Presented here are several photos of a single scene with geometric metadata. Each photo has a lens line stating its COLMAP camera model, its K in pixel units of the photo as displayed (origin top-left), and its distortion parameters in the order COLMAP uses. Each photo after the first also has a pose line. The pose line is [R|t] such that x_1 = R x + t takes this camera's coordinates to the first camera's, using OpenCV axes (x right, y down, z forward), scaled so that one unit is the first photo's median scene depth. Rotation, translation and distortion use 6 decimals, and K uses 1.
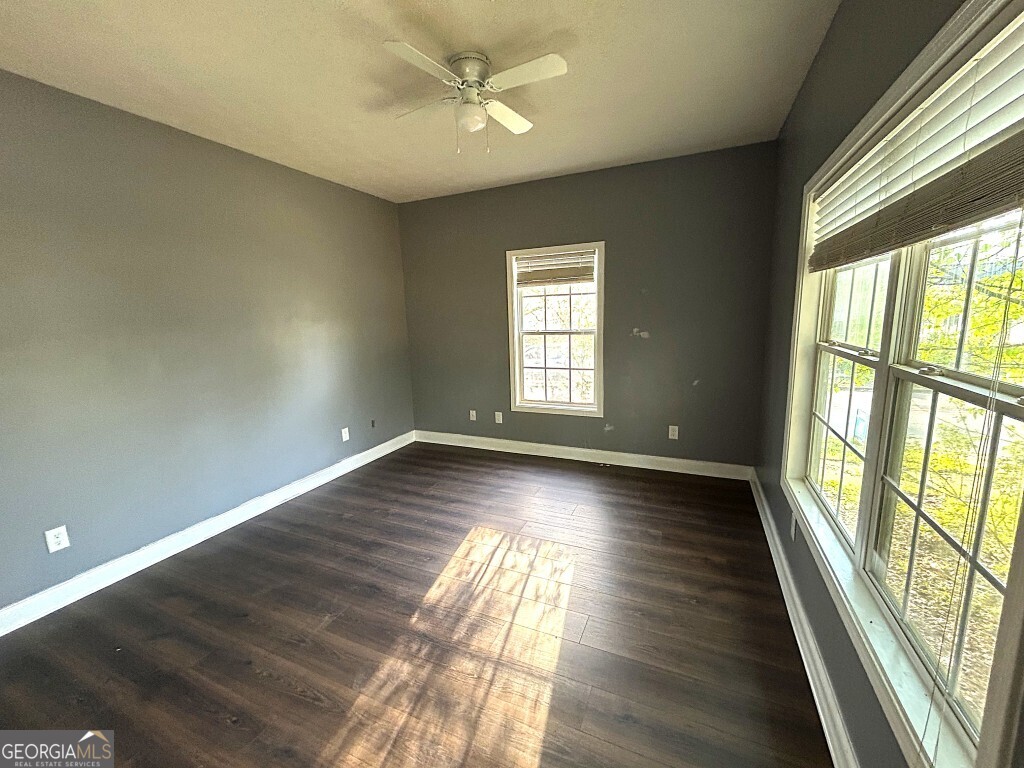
lens RADIAL K [[413.1, 0, 512.7], [0, 413.1, 381.2], [0, 0, 1]] dist [-0.000240, -0.000090]
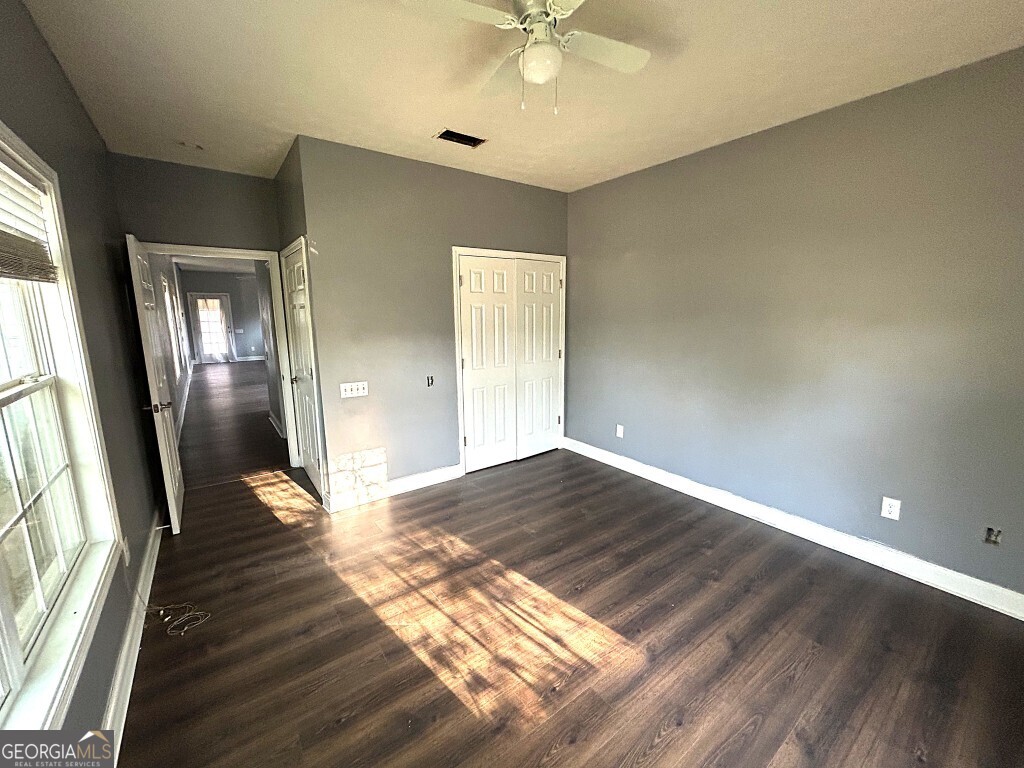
lens RADIAL K [[413.1, 0, 512.7], [0, 413.1, 381.2], [0, 0, 1]] dist [-0.000240, -0.000090]
pose [[-0.499453, 0.178927, -0.847663, 0.547392], [-0.121110, 0.954412, 0.272819, -0.228791], [0.857834, 0.238921, -0.455014, 1.169019]]
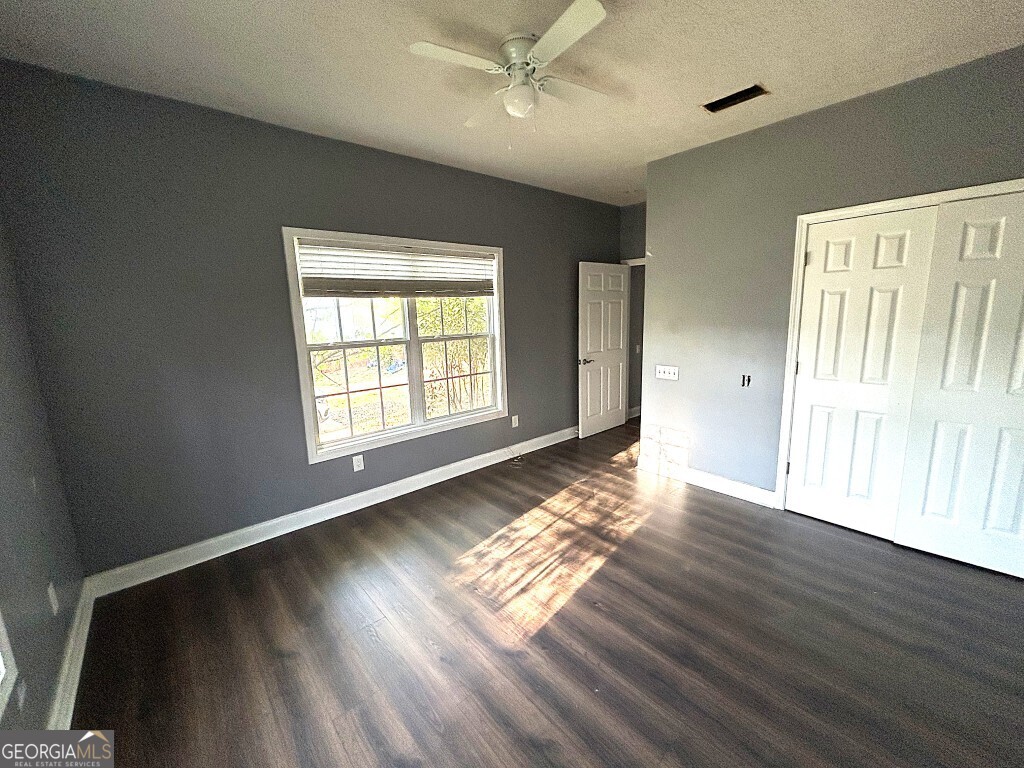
lens RADIAL K [[413.1, 0, 512.7], [0, 413.1, 381.2], [0, 0, 1]] dist [-0.000240, -0.000090]
pose [[-0.903472, -0.018459, 0.428250, -0.396111], [0.122447, 0.946328, 0.299115, -0.263307], [-0.410787, 0.322680, -0.852720, 1.620510]]
